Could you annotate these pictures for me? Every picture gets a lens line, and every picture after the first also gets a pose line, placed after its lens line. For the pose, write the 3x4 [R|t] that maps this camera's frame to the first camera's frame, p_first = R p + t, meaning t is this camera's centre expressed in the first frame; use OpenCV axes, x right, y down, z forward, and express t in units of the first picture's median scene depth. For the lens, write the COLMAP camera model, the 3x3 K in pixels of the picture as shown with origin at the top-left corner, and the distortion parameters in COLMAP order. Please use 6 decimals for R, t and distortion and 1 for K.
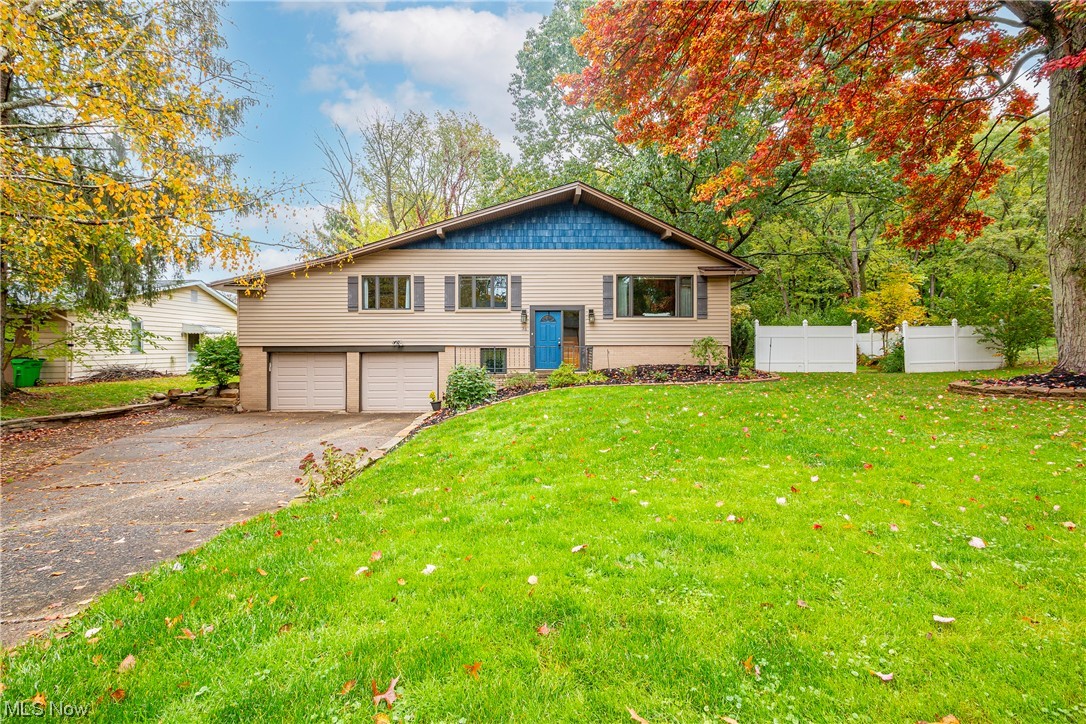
lens RADIAL K [[500.8, 0, 547.8], [0, 500.8, 346.4], [0, 0, 1]] dist [-0.028802, 0.007604]
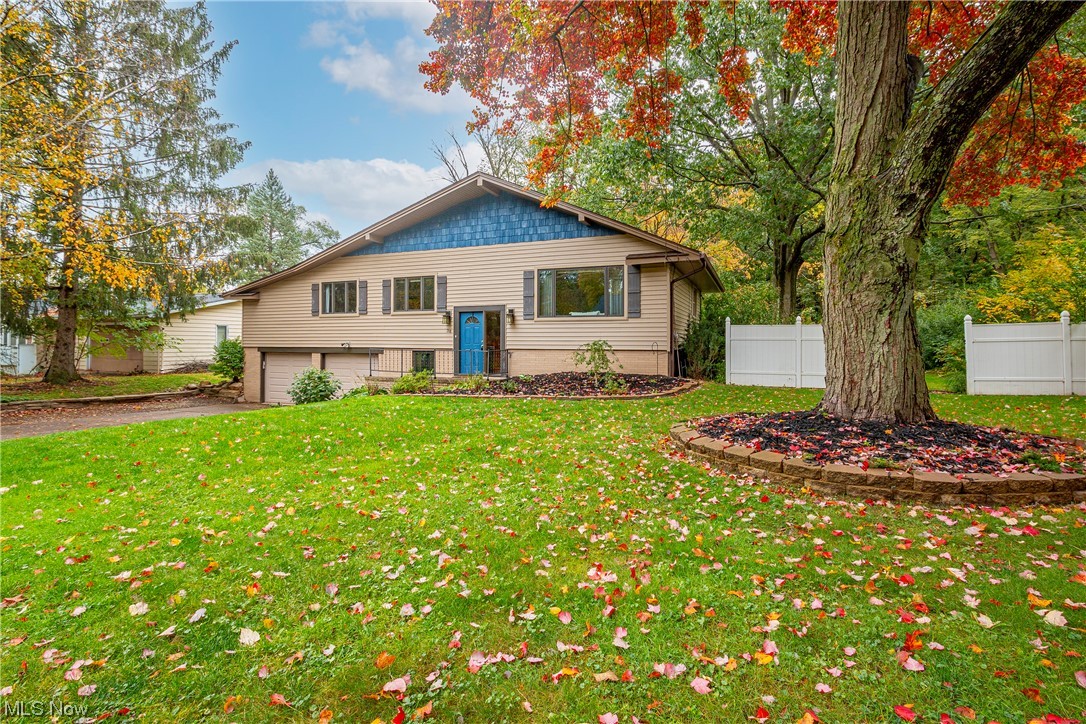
lens RADIAL K [[500.8, 0, 547.8], [0, 500.8, 346.4], [0, 0, 1]] dist [-0.028802, 0.007604]
pose [[0.922473, 0.007578, -0.385988, 0.497208], [-0.007042, 0.999971, 0.002805, -0.009842], [0.385998, 0.000131, 0.922500, 0.189283]]
